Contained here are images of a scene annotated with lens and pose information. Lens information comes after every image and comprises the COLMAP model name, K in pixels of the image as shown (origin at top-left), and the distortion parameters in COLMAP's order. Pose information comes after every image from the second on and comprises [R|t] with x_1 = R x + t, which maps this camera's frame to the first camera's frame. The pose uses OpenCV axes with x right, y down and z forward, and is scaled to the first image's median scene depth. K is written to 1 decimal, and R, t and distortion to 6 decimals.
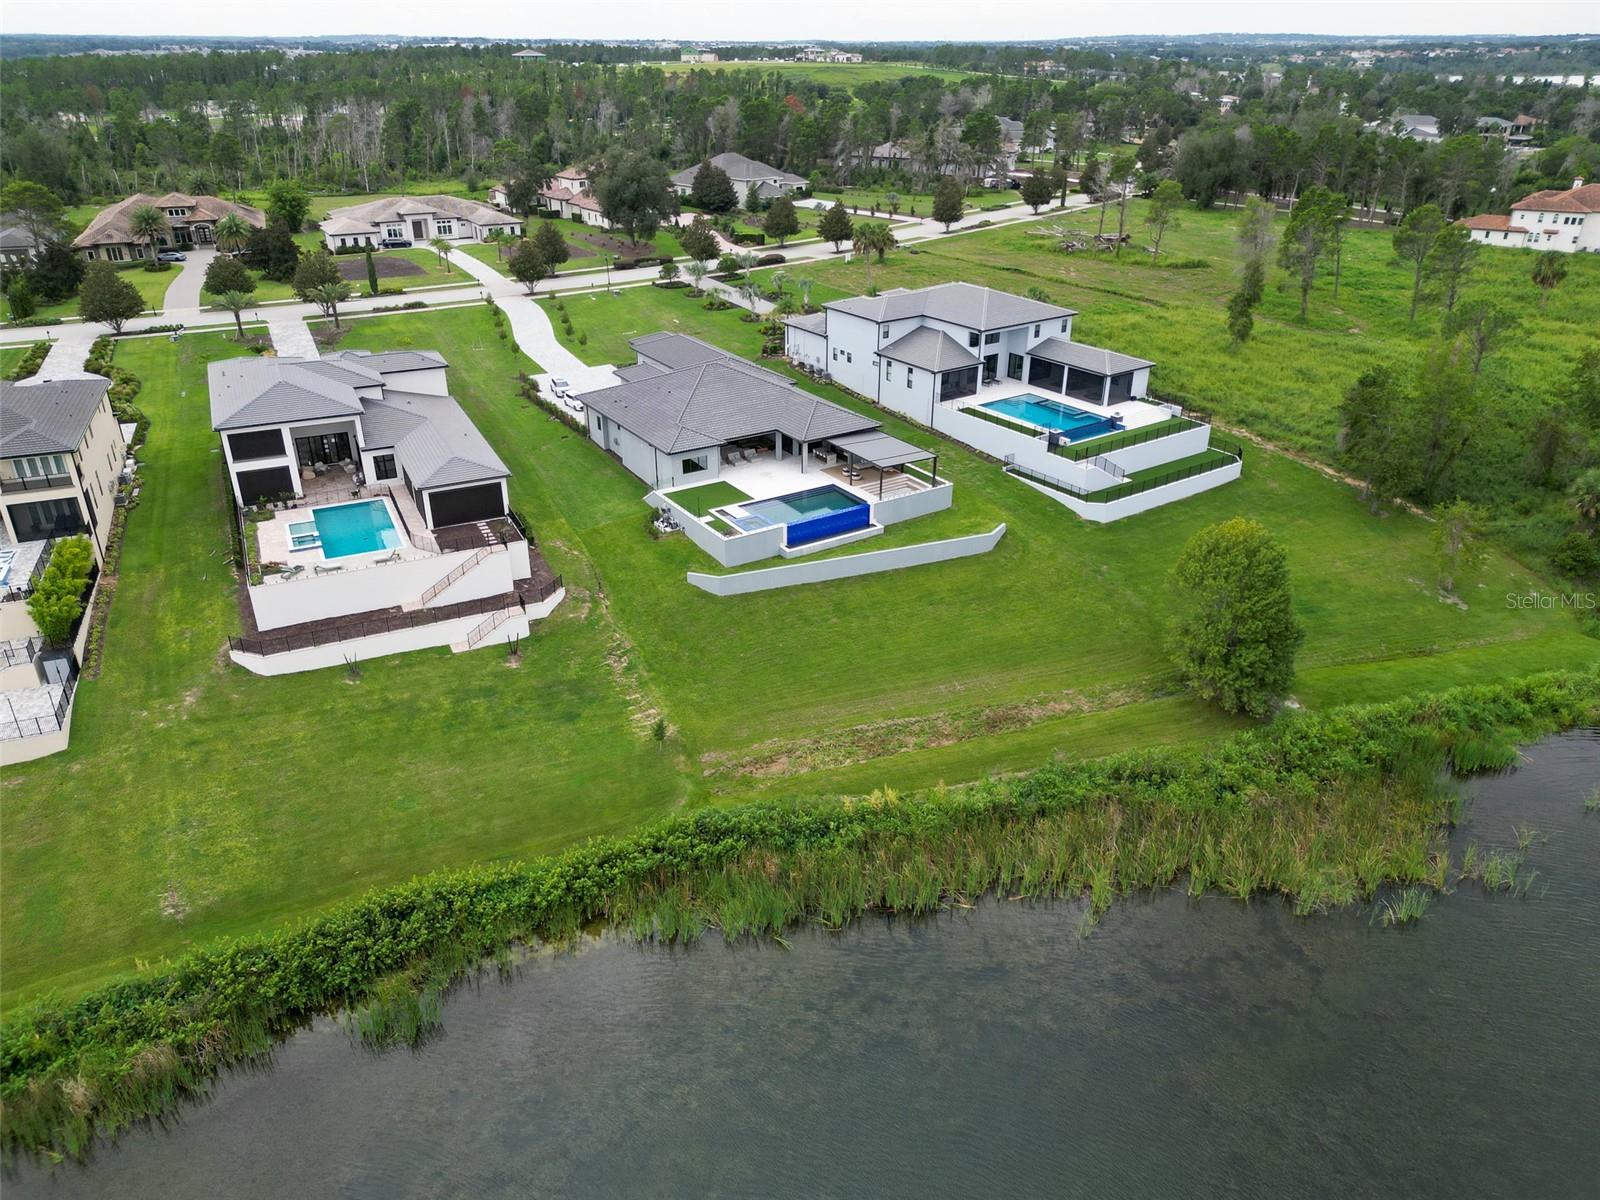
lens RADIAL K [[1105.3, 0, 800.0], [0, 1105.3, 600.0], [0, 0, 1]] dist [0.083976, -0.123637]
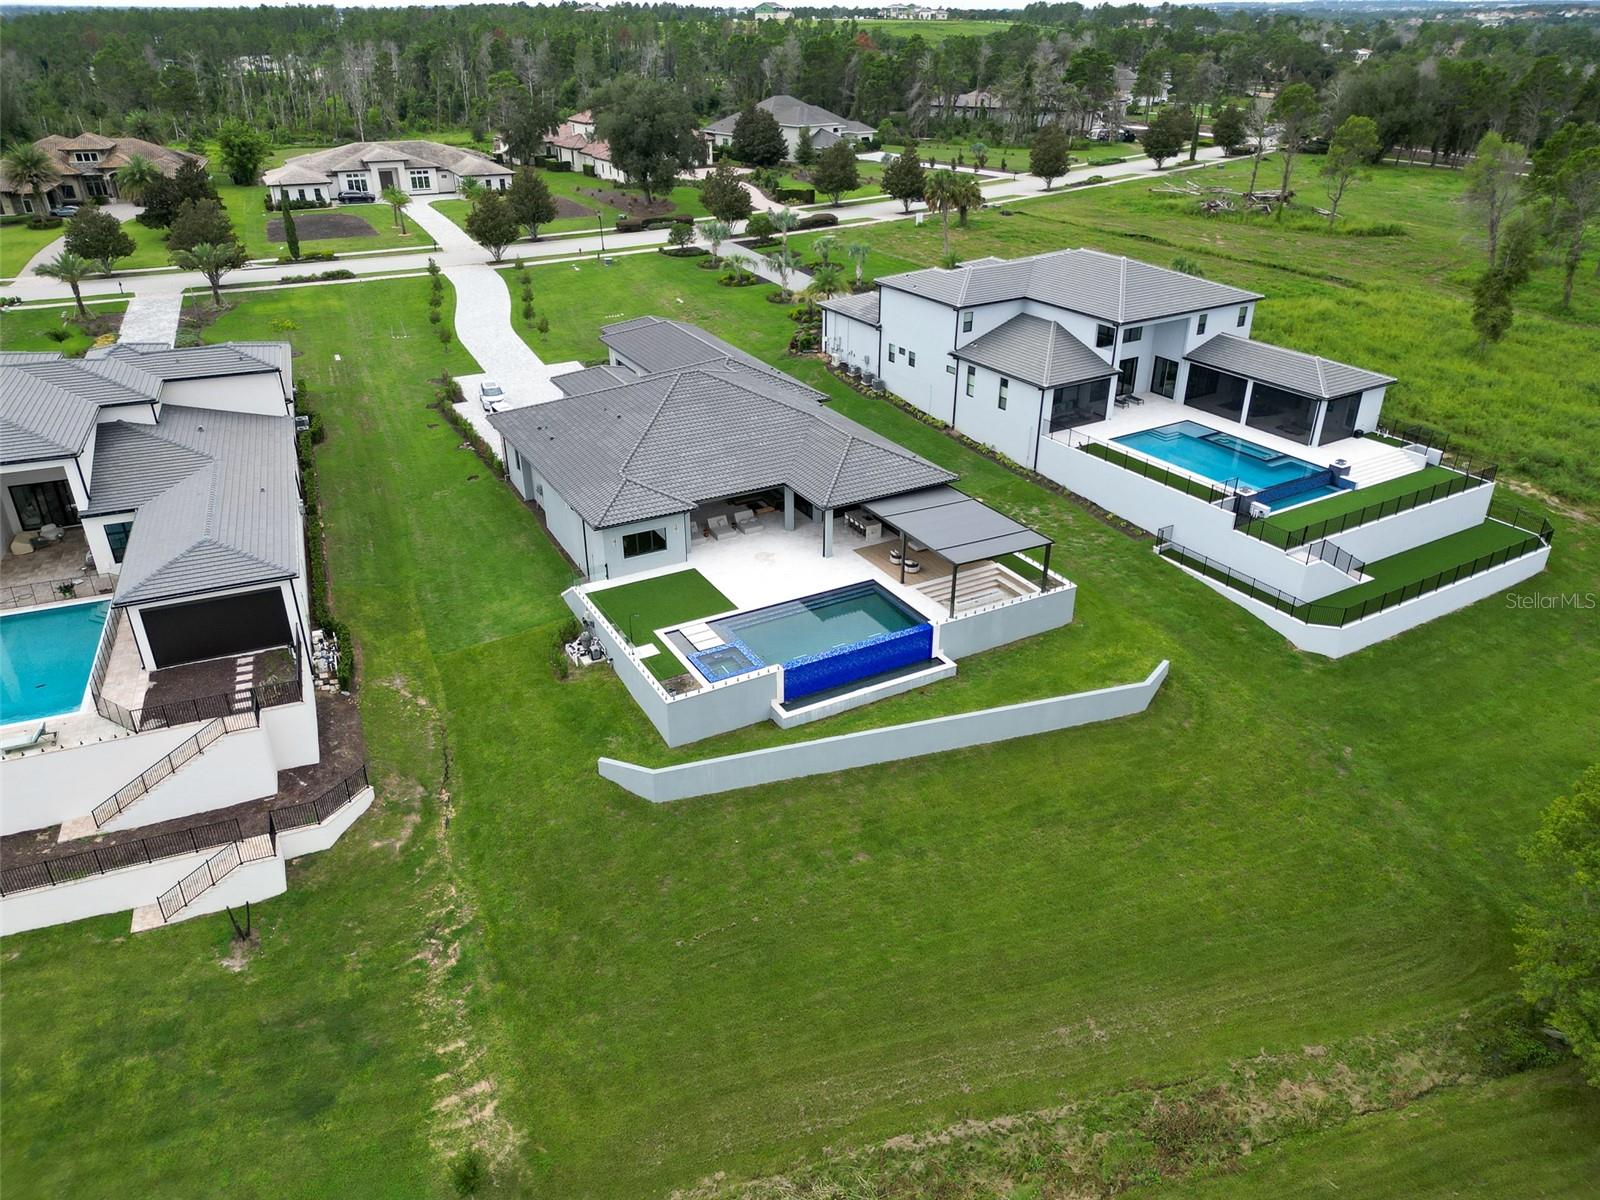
lens RADIAL K [[1114.9, 0, 799.6], [0, 1114.9, 593.8], [0, 0, 1]] dist [0.062262, -0.068631]
pose [[0.997746, 0.028251, -0.060870, 0.022730], [-0.027398, 0.999515, 0.014816, -0.087889], [0.061259, -0.013115, 0.998036, 0.329559]]
